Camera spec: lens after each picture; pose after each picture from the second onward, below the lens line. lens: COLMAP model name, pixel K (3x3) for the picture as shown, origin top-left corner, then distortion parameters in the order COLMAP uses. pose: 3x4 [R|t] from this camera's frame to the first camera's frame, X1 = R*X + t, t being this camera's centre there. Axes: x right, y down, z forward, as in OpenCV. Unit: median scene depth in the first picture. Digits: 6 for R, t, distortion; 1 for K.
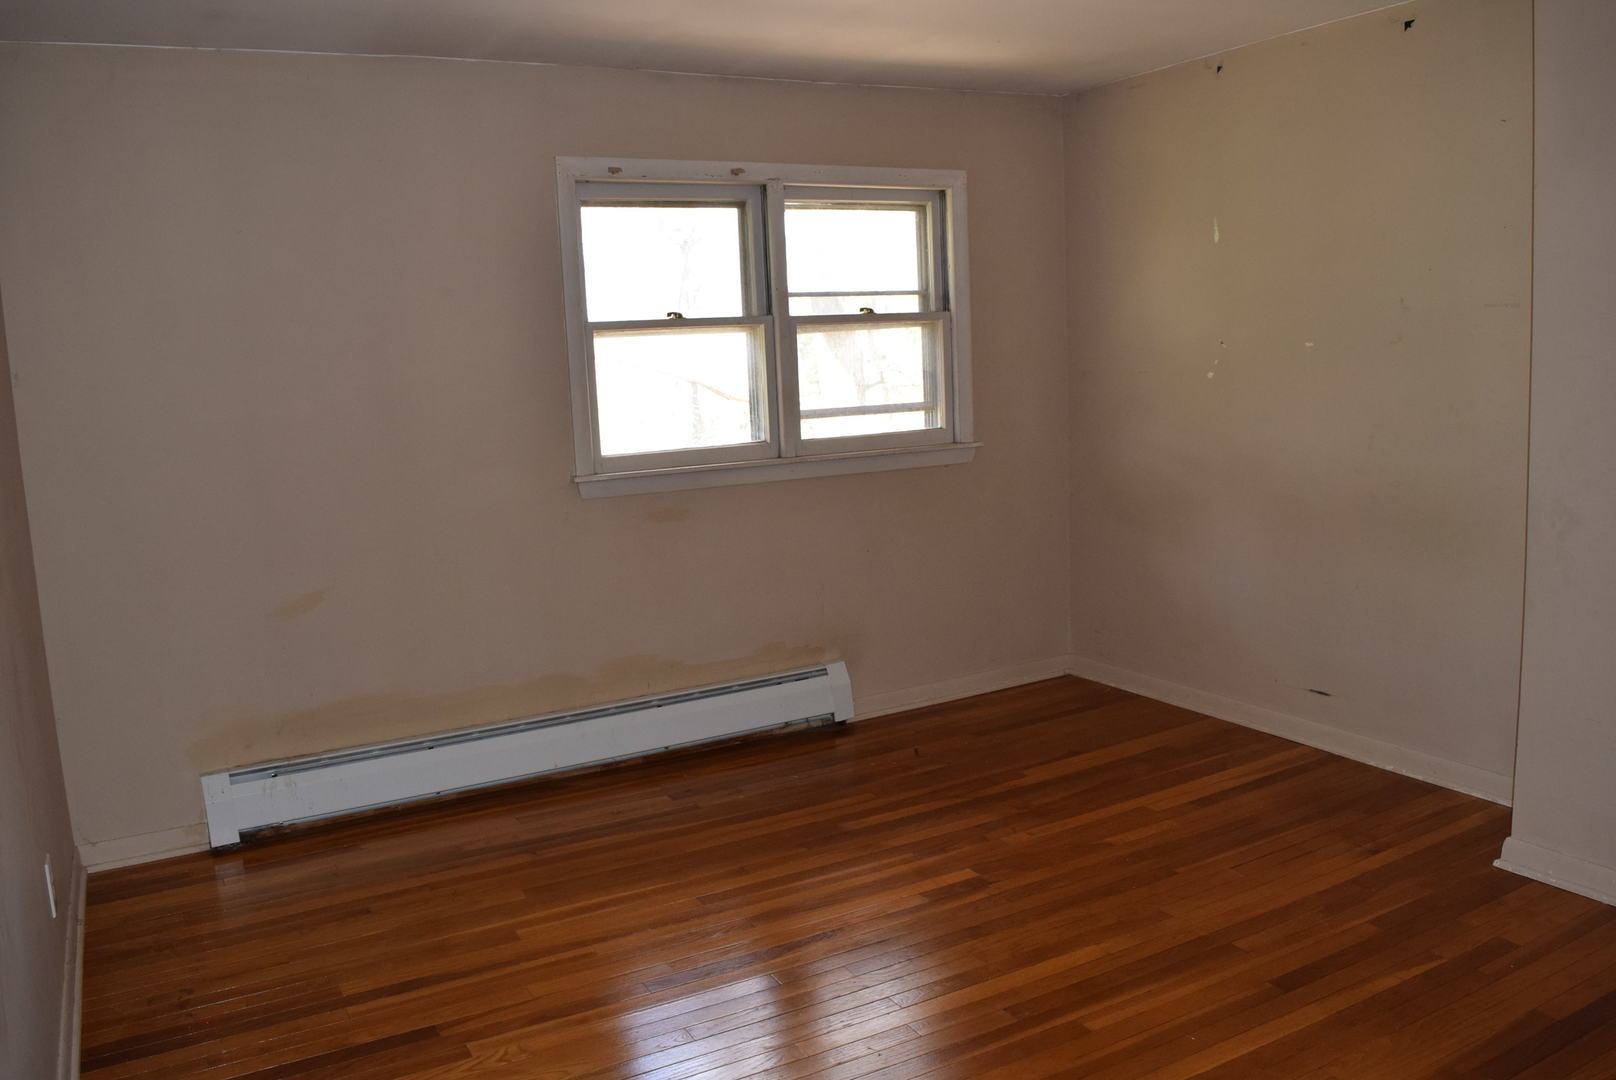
lens RADIAL K [[1255.9, 0, 808.0], [0, 1255.9, 540.0], [0, 0, 1]] dist [-0.094170, 0.013714]
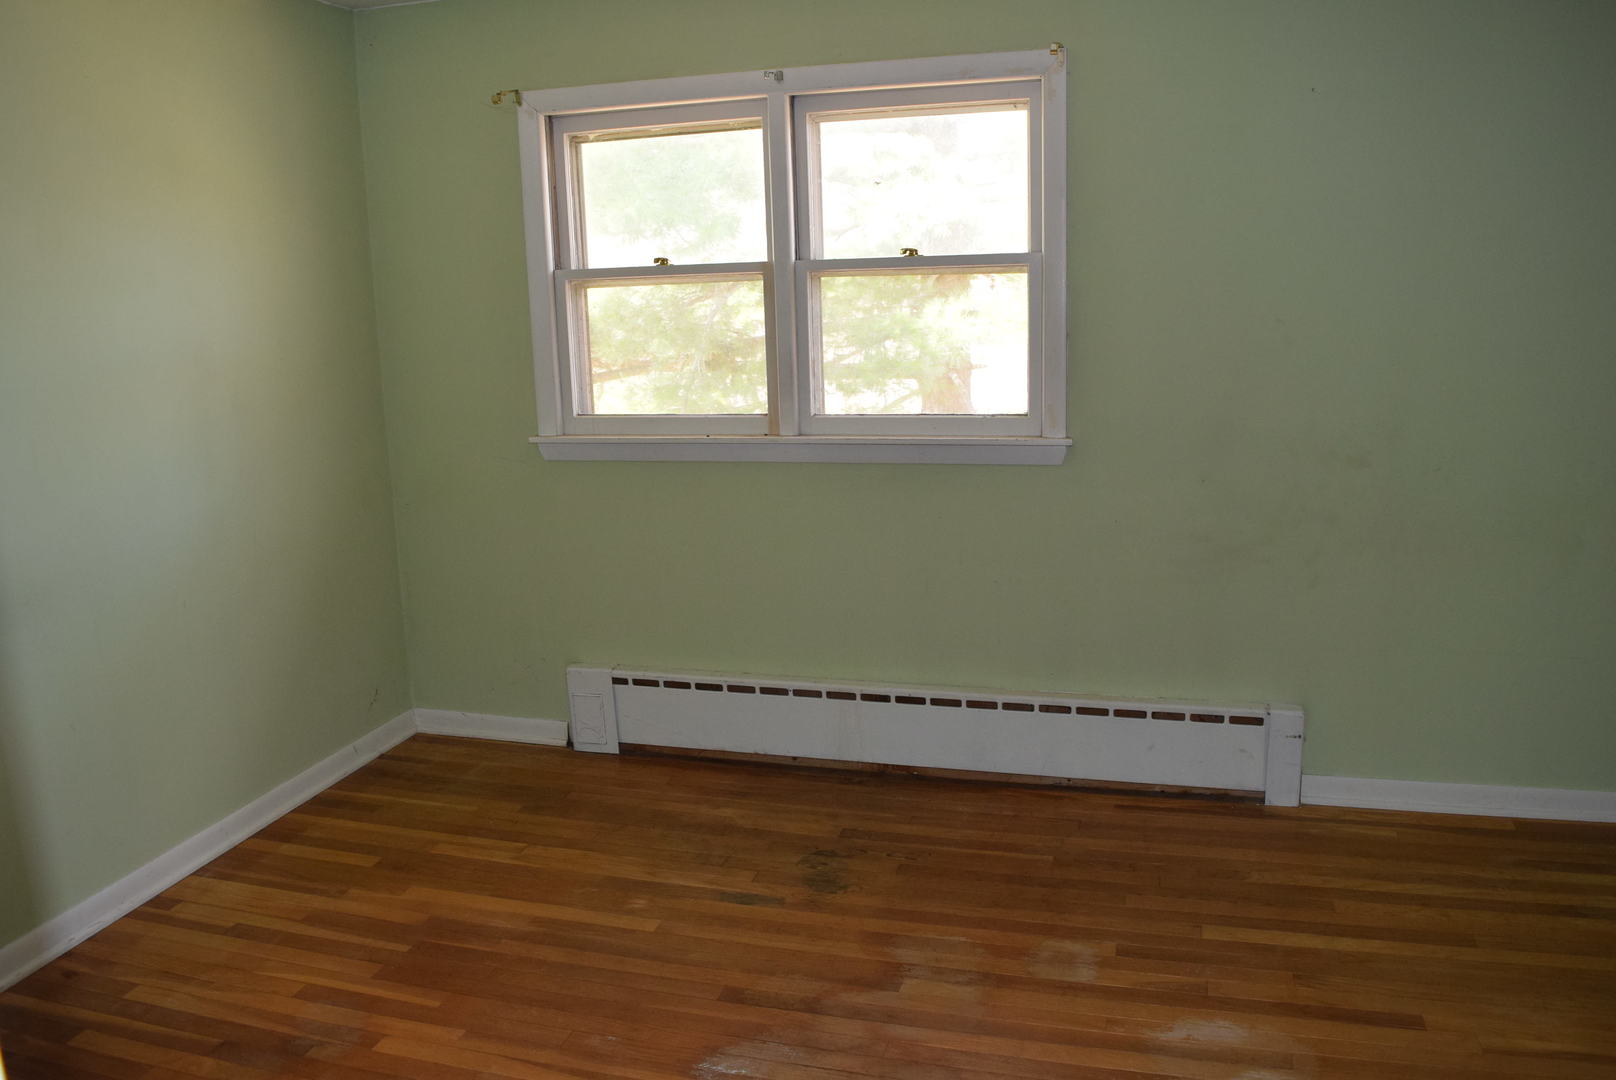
lens RADIAL K [[1255.9, 0, 808.0], [0, 1255.9, 540.0], [0, 0, 1]] dist [-0.094170, 0.013714]
pose [[0.708527, 0.153287, -0.688835, 0.558248], [-0.106194, 0.988168, 0.110668, -0.091443], [0.697648, -0.005261, 0.716421, 0.432455]]
